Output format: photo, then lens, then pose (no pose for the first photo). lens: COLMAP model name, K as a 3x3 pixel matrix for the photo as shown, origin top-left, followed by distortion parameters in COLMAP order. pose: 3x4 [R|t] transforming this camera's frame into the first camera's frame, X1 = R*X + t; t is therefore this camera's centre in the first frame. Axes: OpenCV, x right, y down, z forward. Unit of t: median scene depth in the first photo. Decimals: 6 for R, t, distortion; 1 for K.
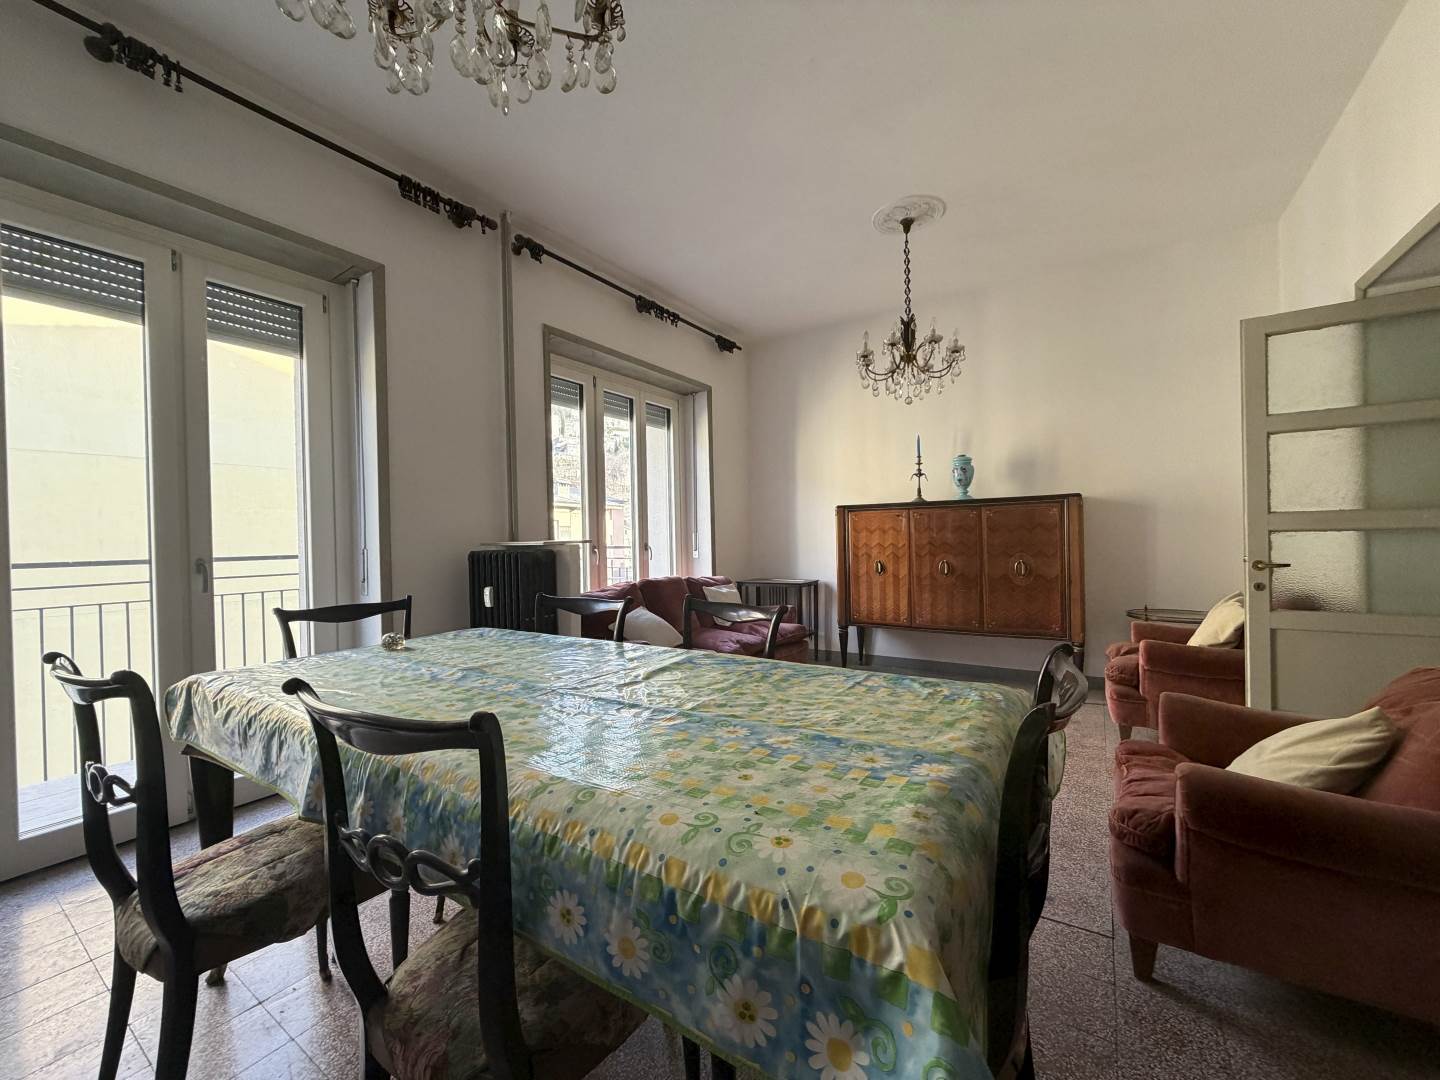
lens RADIAL K [[578.5, 0, 723.6], [0, 578.5, 543.9], [0, 0, 1]] dist [0.011945, 0.000123]
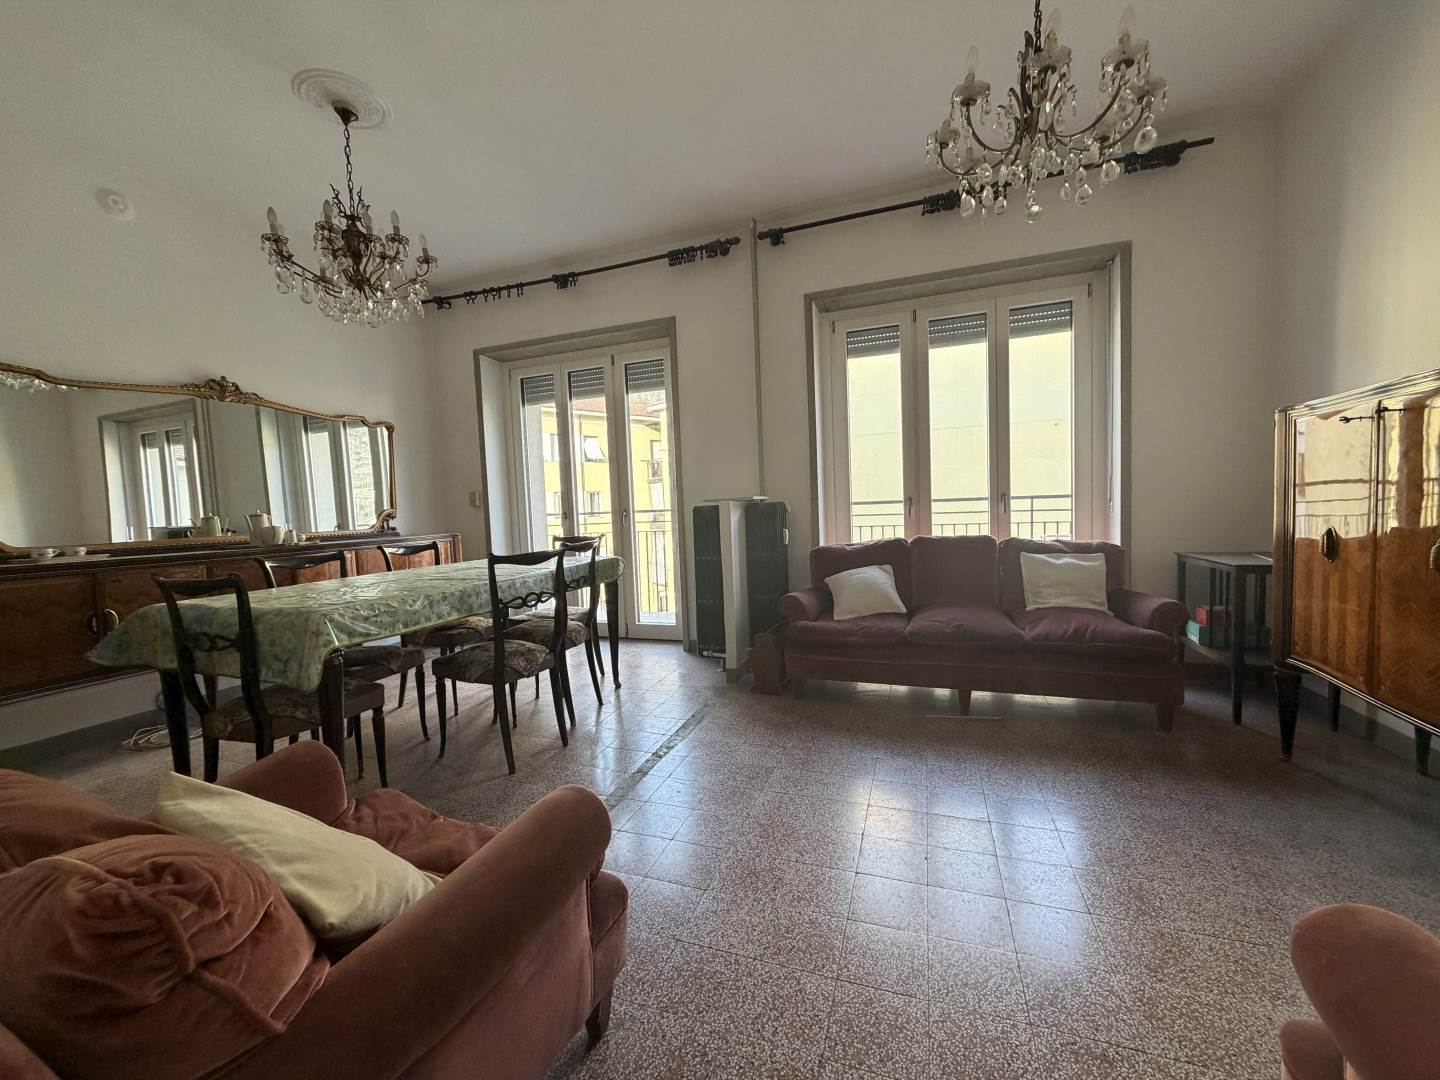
lens RADIAL K [[578.5, 0, 728.8], [0, 578.5, 542.2], [0, 0, 1]] dist [0.011945, 0.000123]
pose [[0.238436, 0.079496, -0.967899, 0.807582], [0.029017, 0.995616, 0.088921, -0.019470], [0.970725, -0.049288, 0.235084, 0.635405]]
